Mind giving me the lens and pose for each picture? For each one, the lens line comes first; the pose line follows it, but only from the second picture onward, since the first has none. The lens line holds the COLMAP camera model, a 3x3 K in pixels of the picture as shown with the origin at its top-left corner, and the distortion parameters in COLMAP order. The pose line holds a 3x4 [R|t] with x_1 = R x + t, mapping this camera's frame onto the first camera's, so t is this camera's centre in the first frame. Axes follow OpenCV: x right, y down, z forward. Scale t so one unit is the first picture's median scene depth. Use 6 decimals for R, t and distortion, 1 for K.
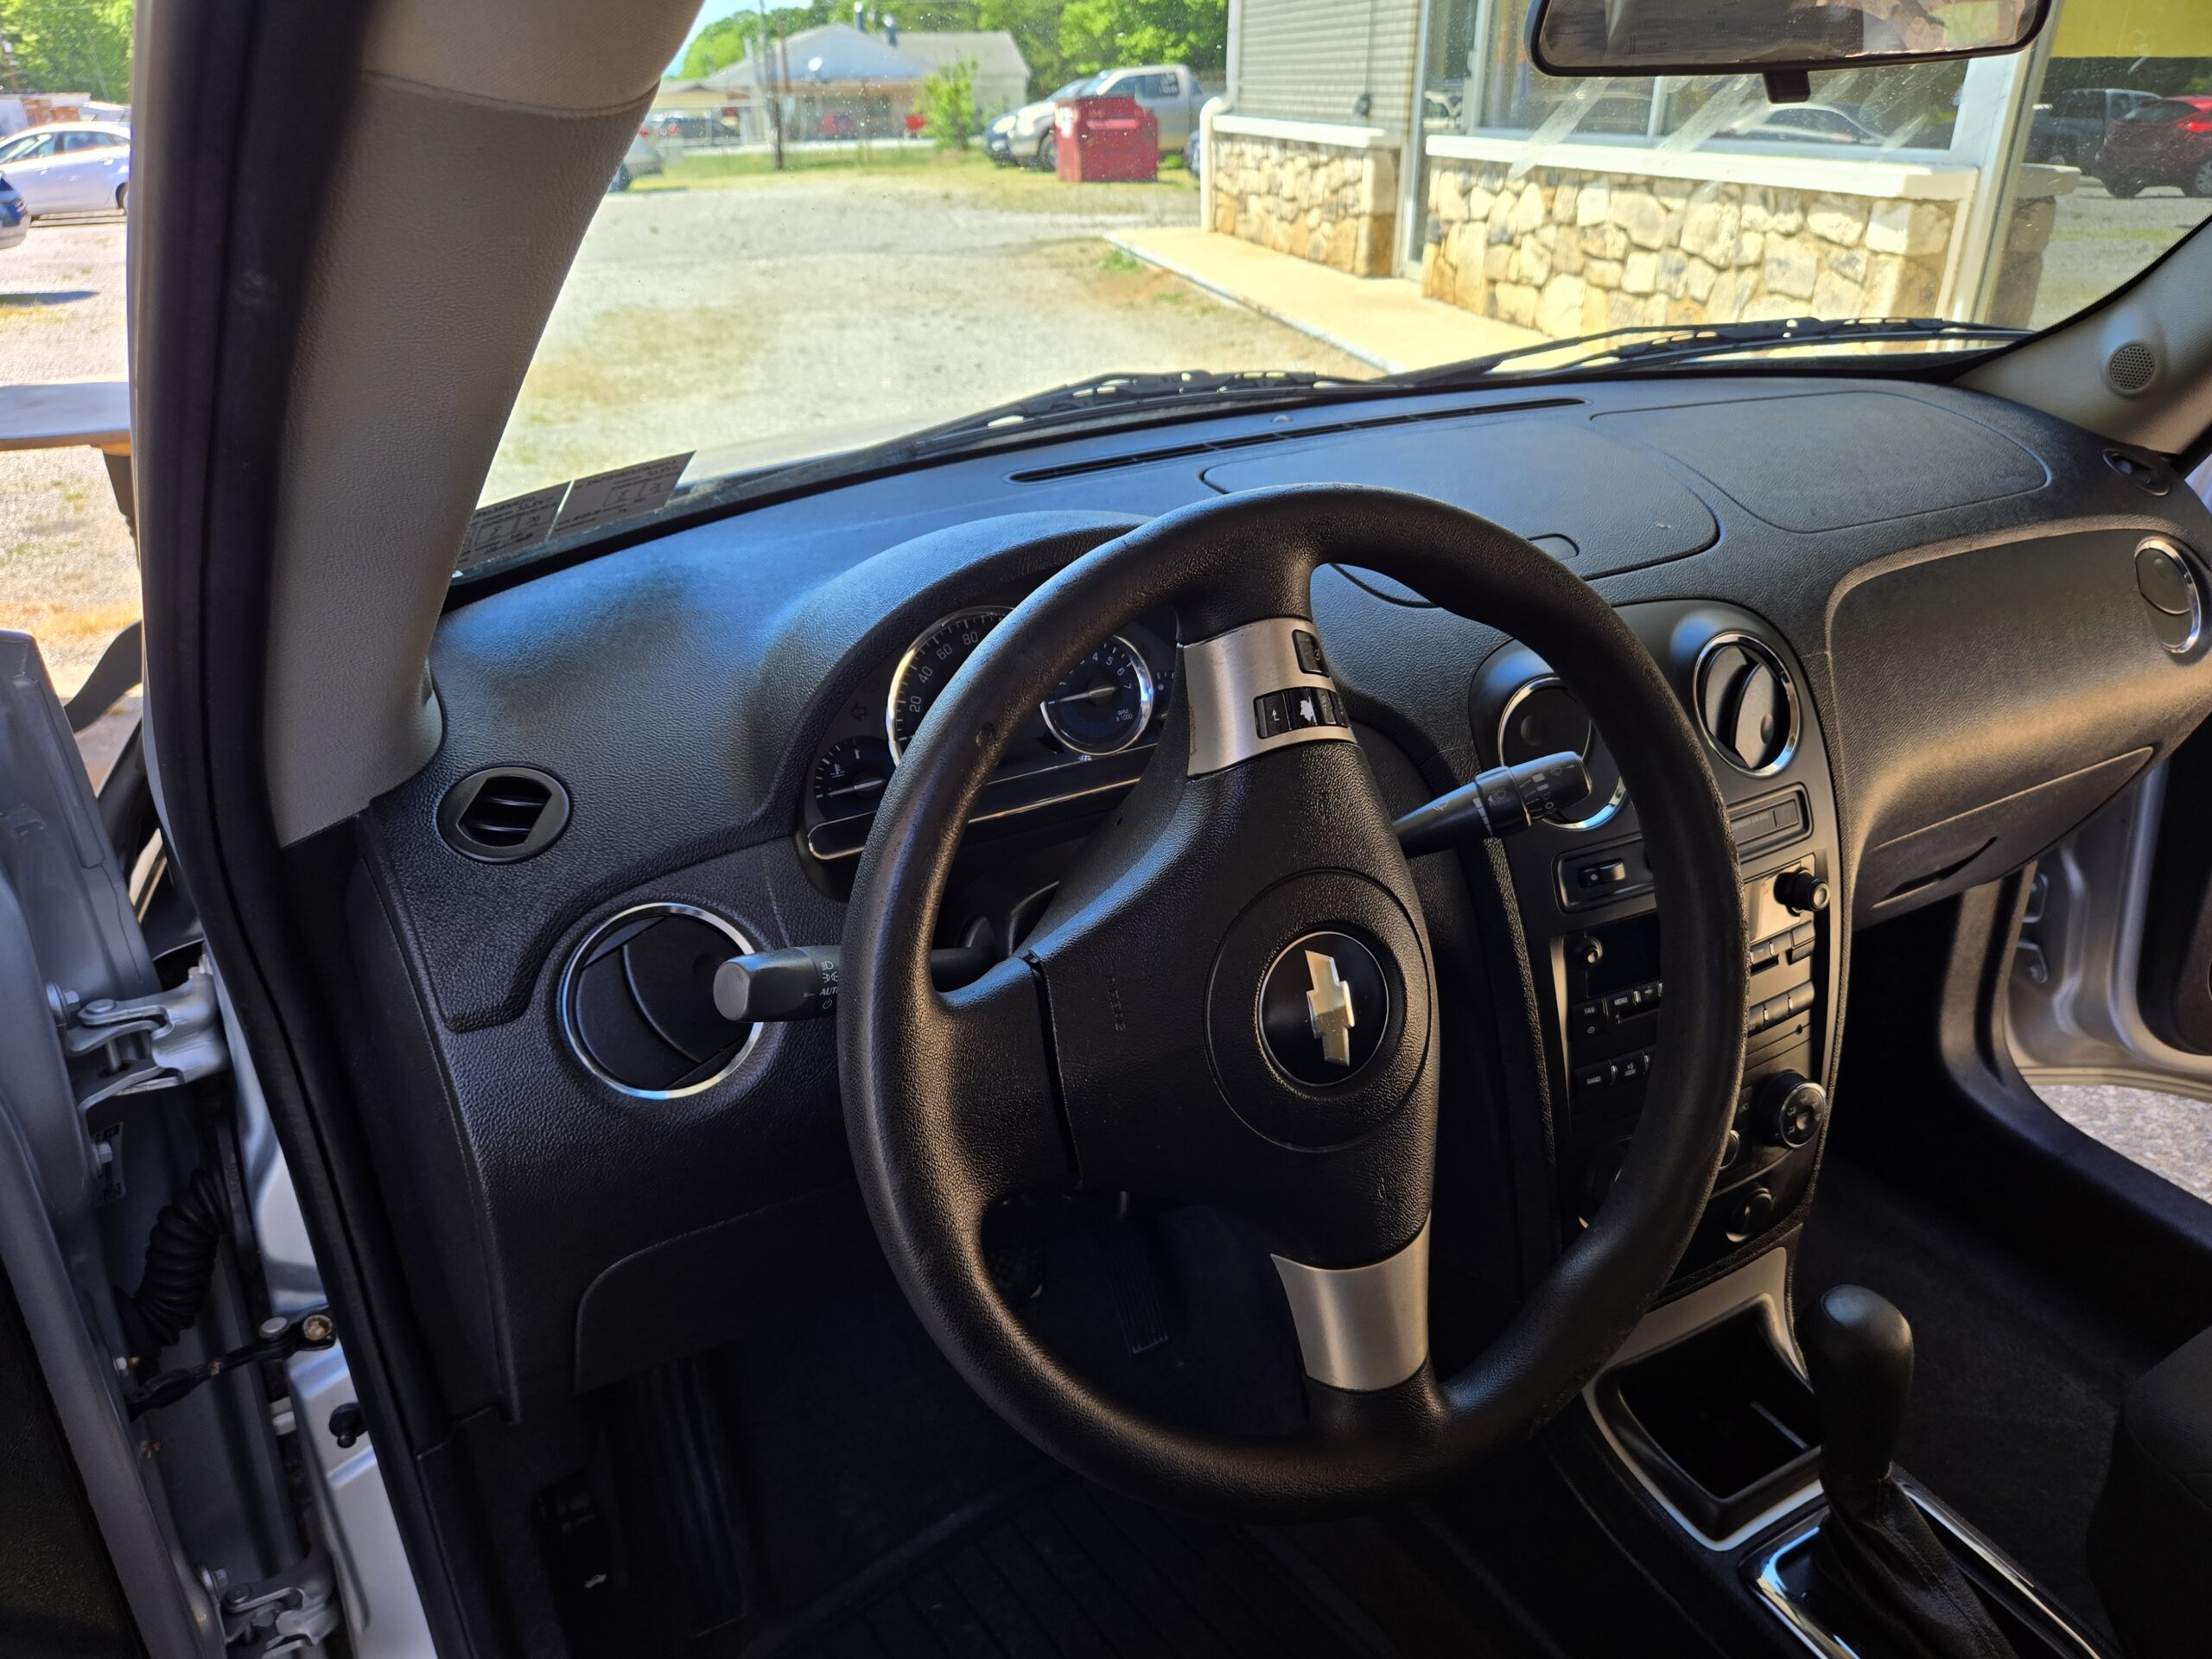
lens RADIAL K [[1472.4, 0, 1111.5], [0, 1472.4, 838.8], [0, 0, 1]] dist [0.071260, -0.066439]
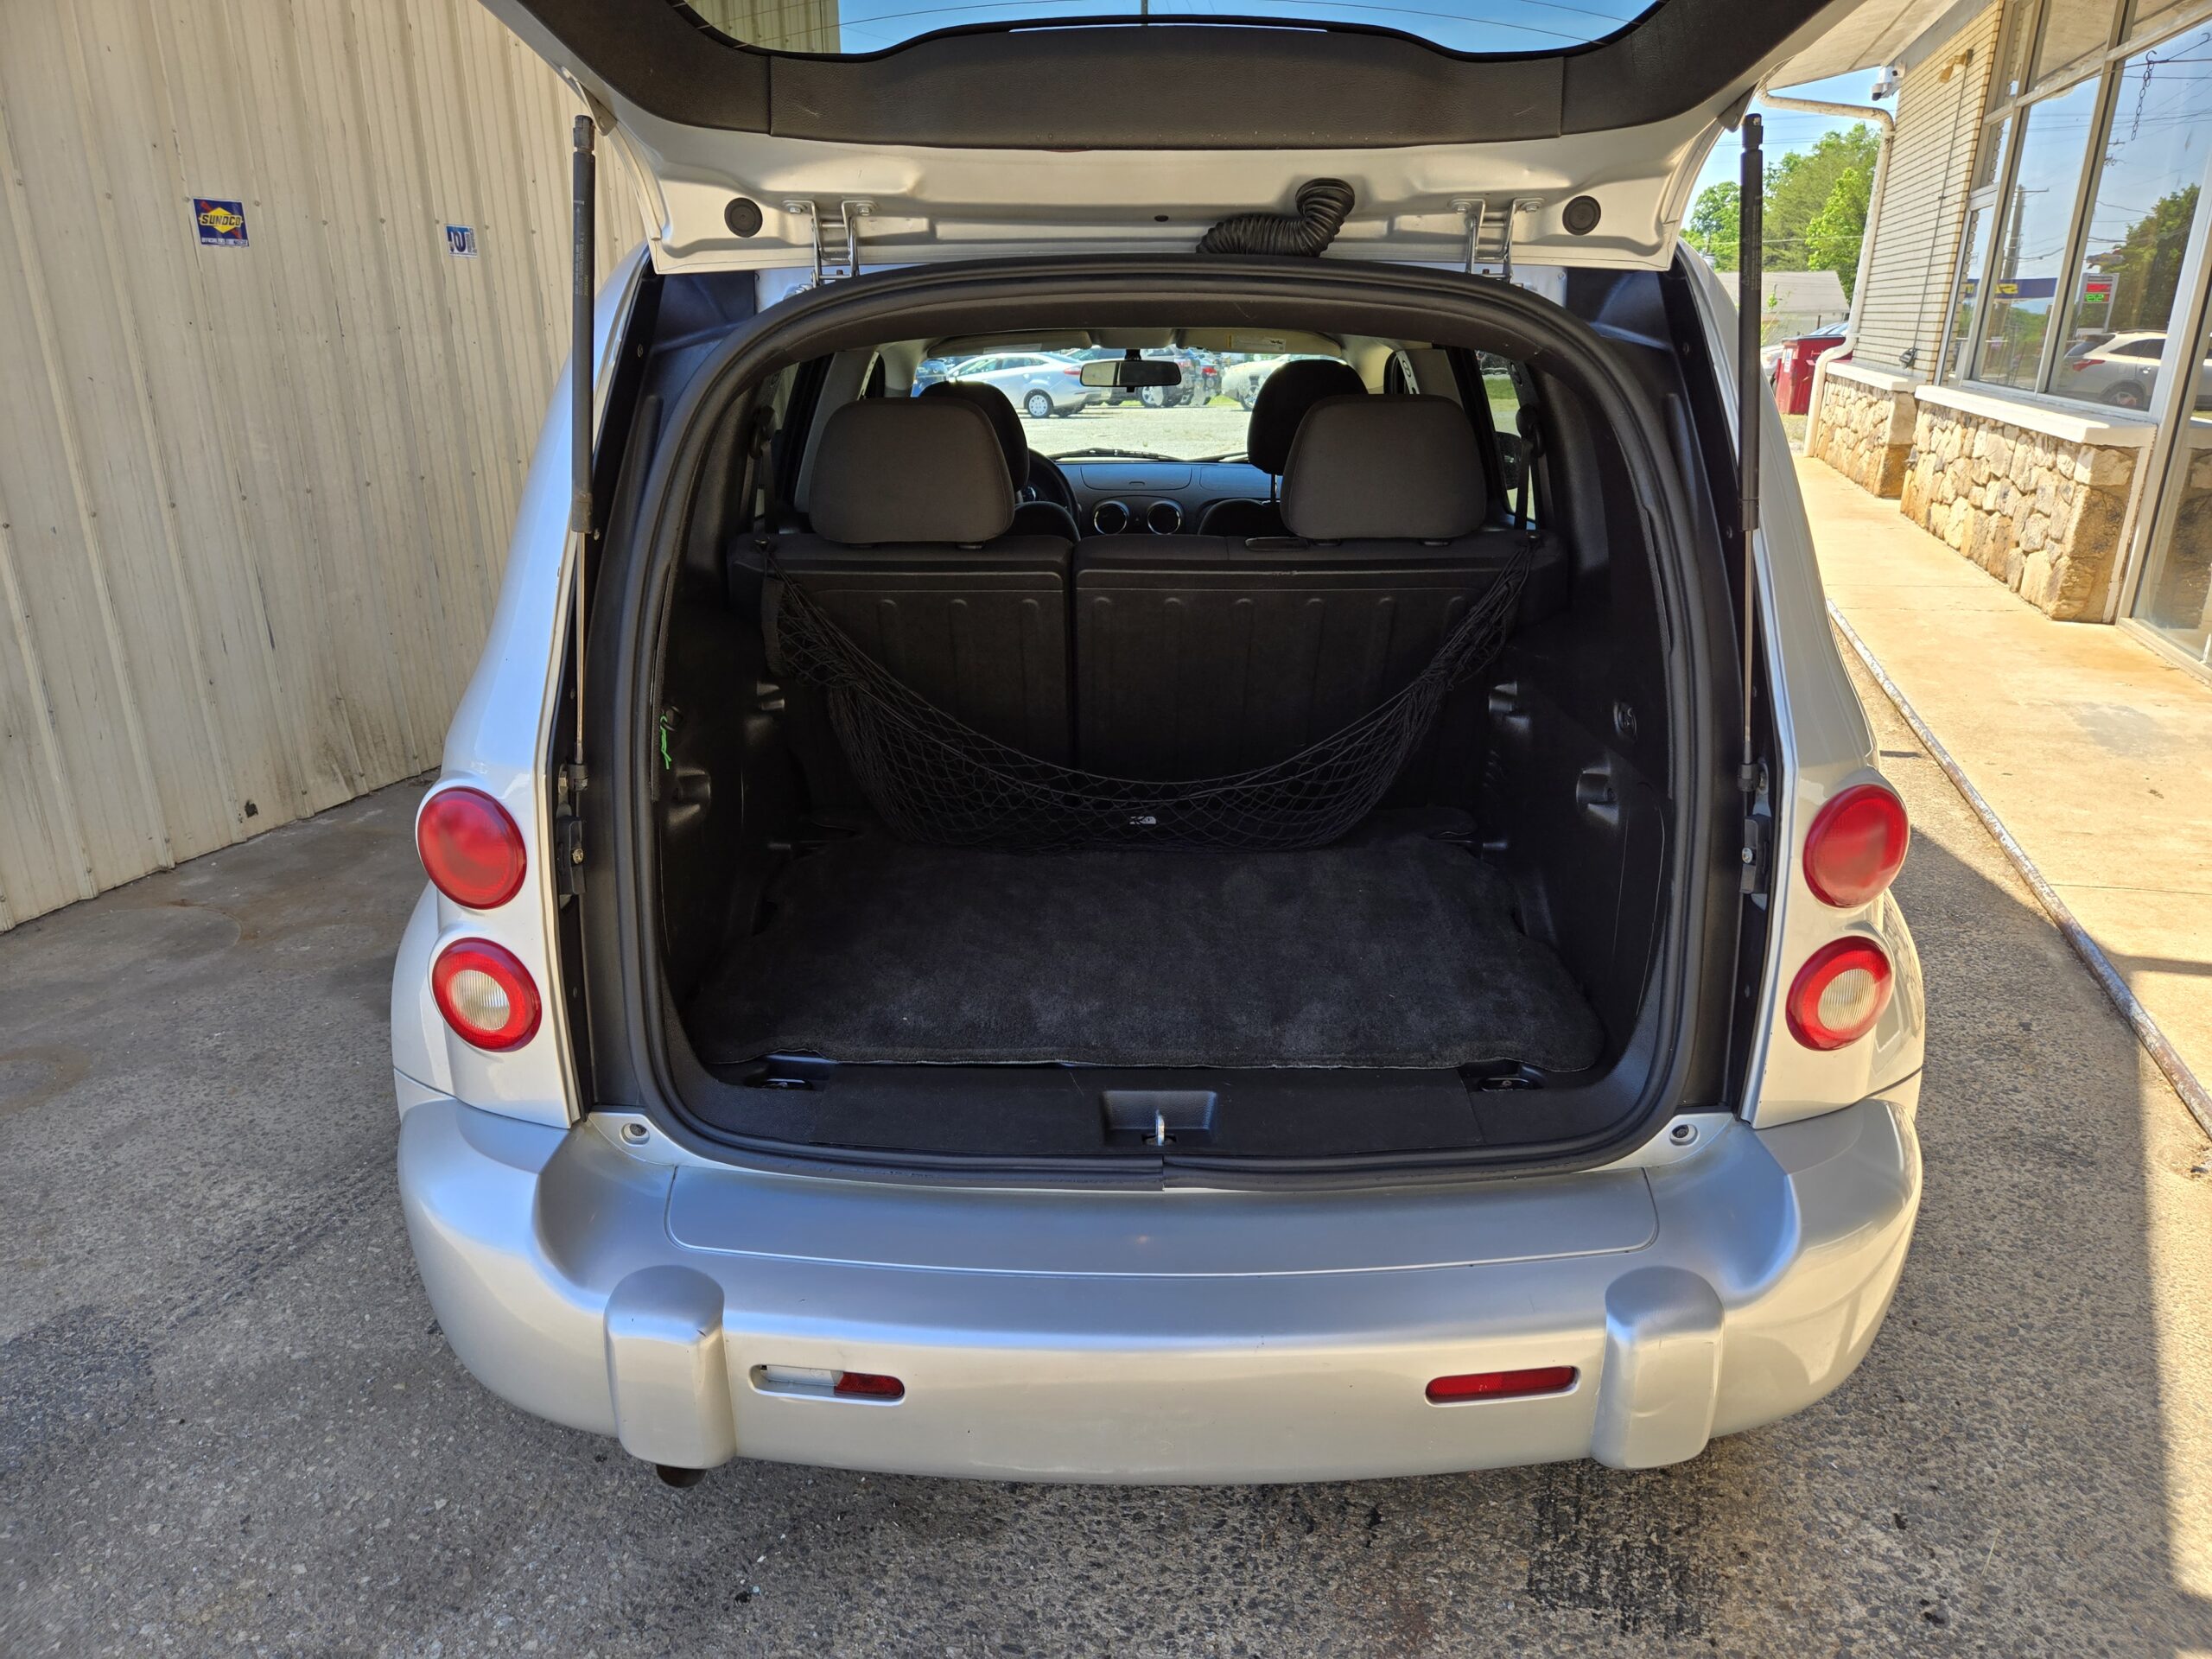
lens RADIAL K [[1472.4, 0, 1111.5], [0, 1472.4, 838.8], [0, 0, 1]] dist [0.071260, -0.066439]
pose [[0.877909, 0.176588, -0.445075, 0.210885], [-0.232405, 0.969828, -0.073629, 0.110205], [0.418645, 0.168077, 0.892461, -0.255623]]
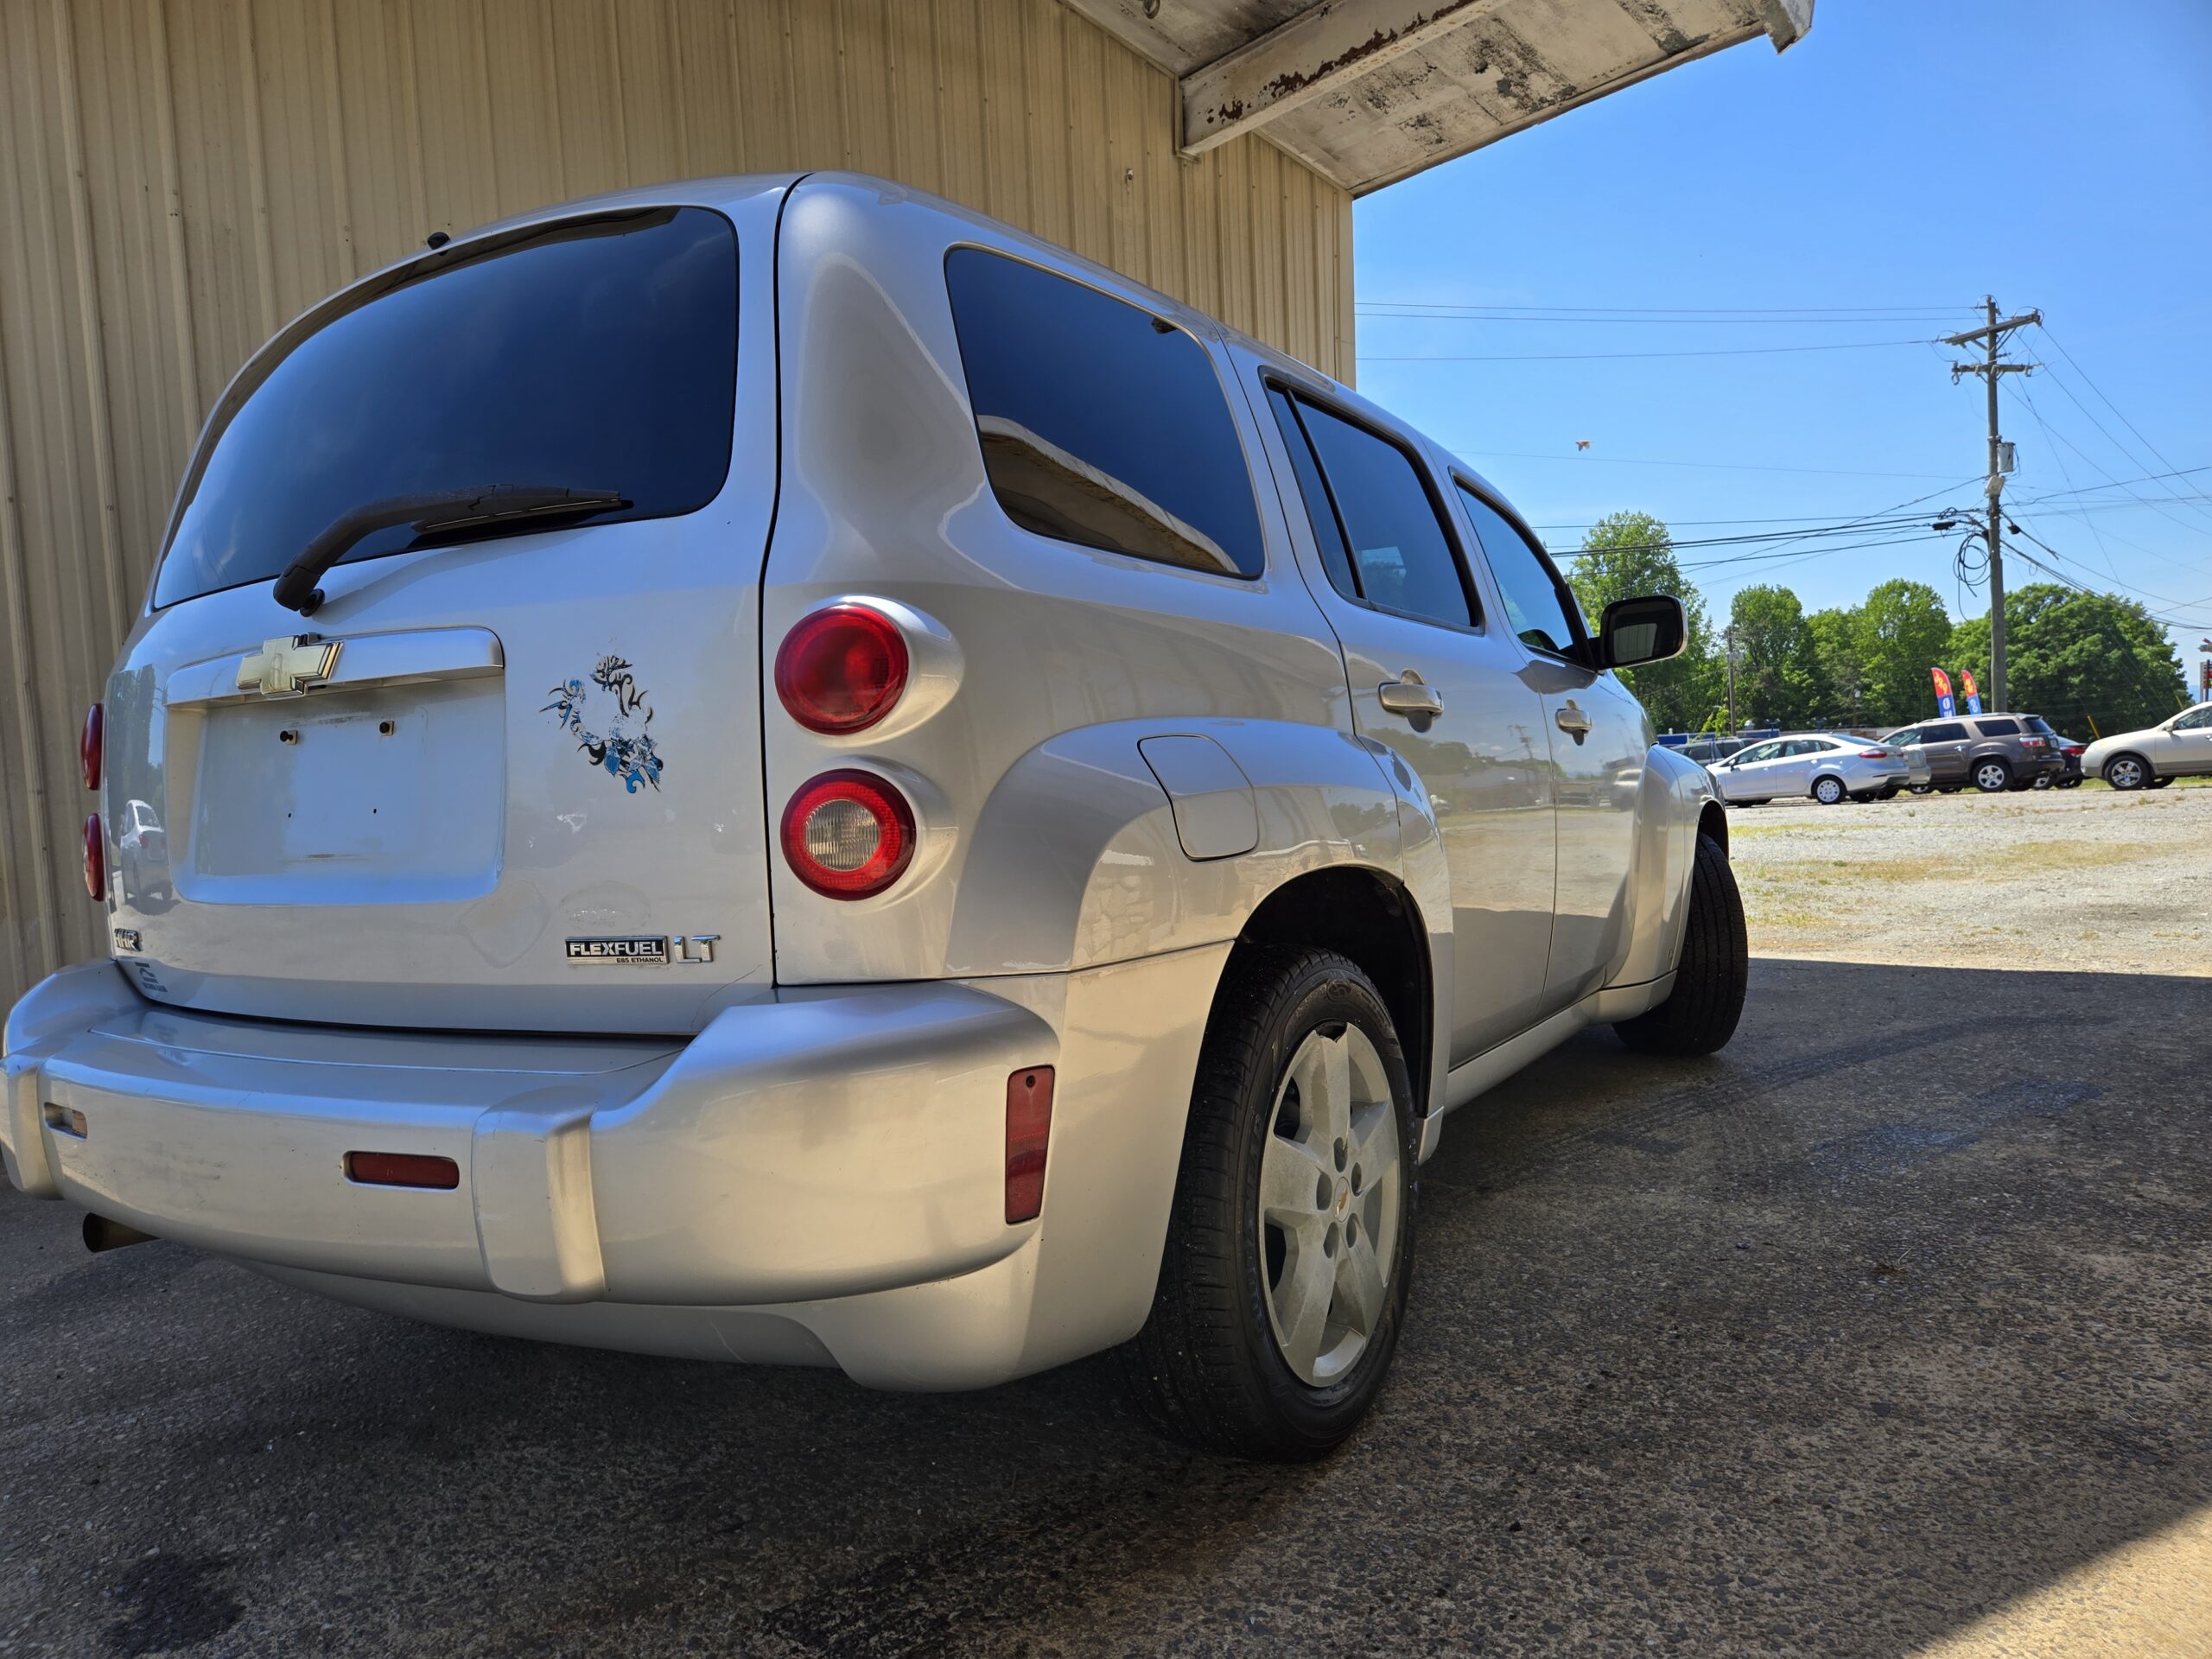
lens RADIAL K [[1479.9, 0, 1104.6], [0, 1479.9, 843.7], [0, 0, 1]] dist [0.055711, -0.052561]
pose [[0.505549, 0.039316, -0.861901, 0.340654], [-0.355605, 0.919663, -0.166630, 0.112544], [0.786107, 0.390737, 0.478916, -0.137647]]
